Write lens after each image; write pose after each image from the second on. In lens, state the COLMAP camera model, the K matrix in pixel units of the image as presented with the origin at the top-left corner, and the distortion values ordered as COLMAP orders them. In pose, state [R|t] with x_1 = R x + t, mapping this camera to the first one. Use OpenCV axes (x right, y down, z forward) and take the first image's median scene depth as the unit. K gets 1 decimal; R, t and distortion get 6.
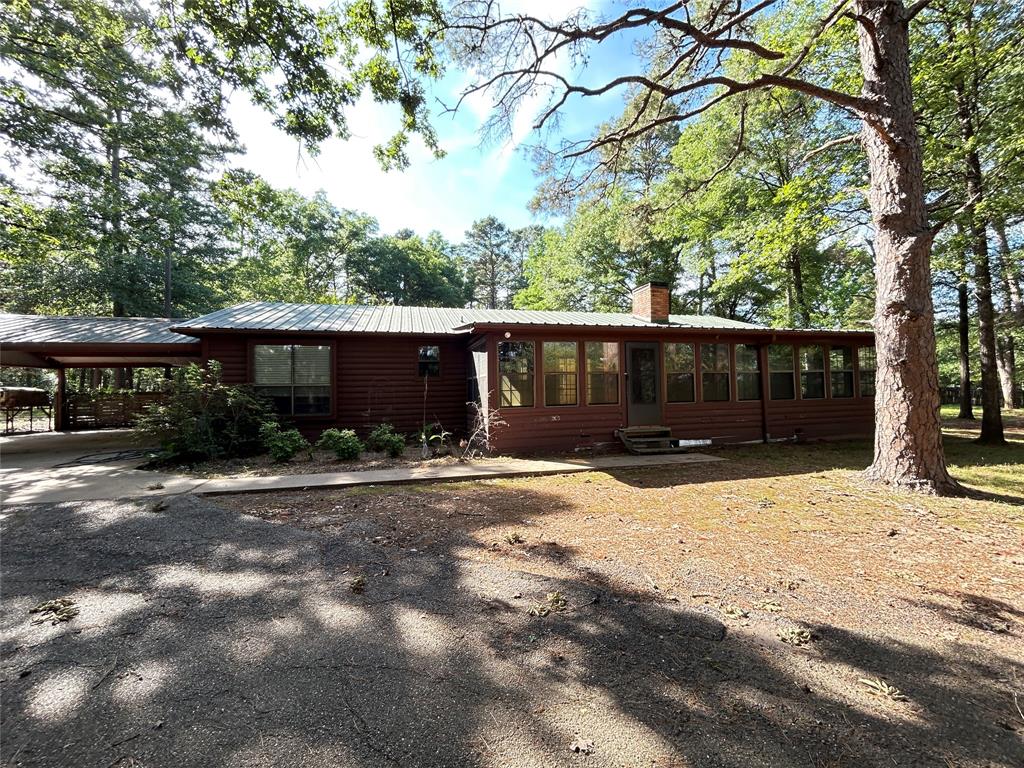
lens RADIAL K [[414.9, 0, 511.9], [0, 414.9, 383.1], [0, 0, 1]] dist [-0.000697, 0.000185]
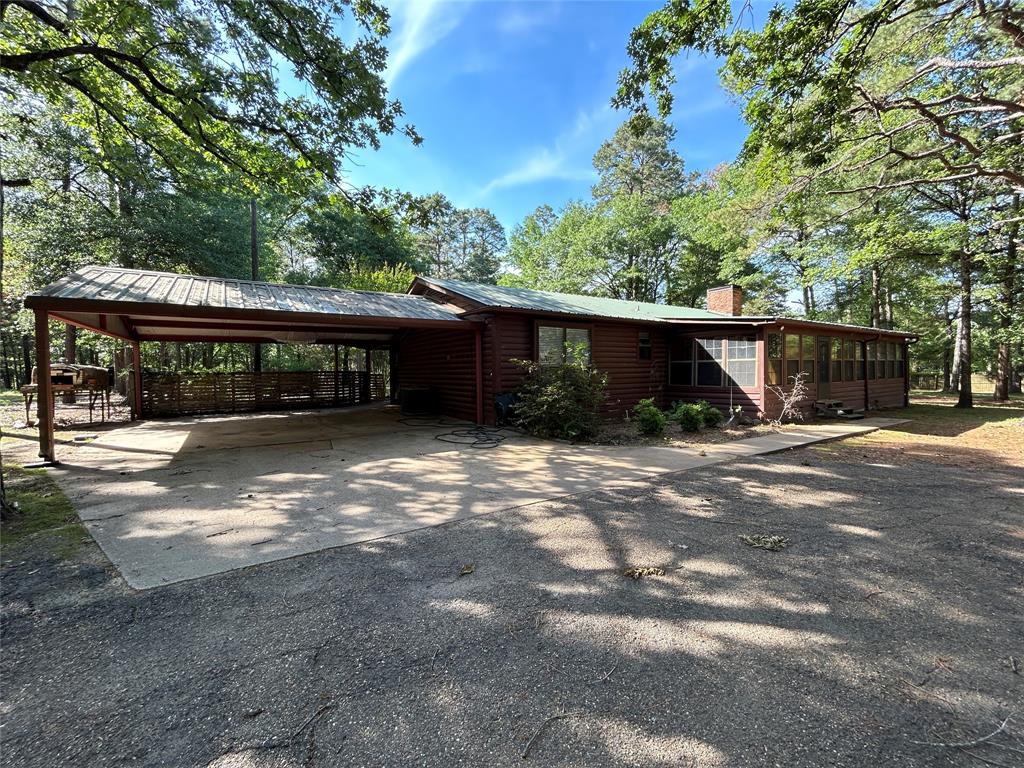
lens RADIAL K [[414.9, 0, 512.3], [0, 414.9, 382.6], [0, 0, 1]] dist [-0.000697, 0.000185]
pose [[0.956387, -0.000733, 0.292102, -0.937677], [-0.010922, 0.999208, 0.038267, 0.008935], [-0.291898, -0.039789, 0.955621, 0.015081]]
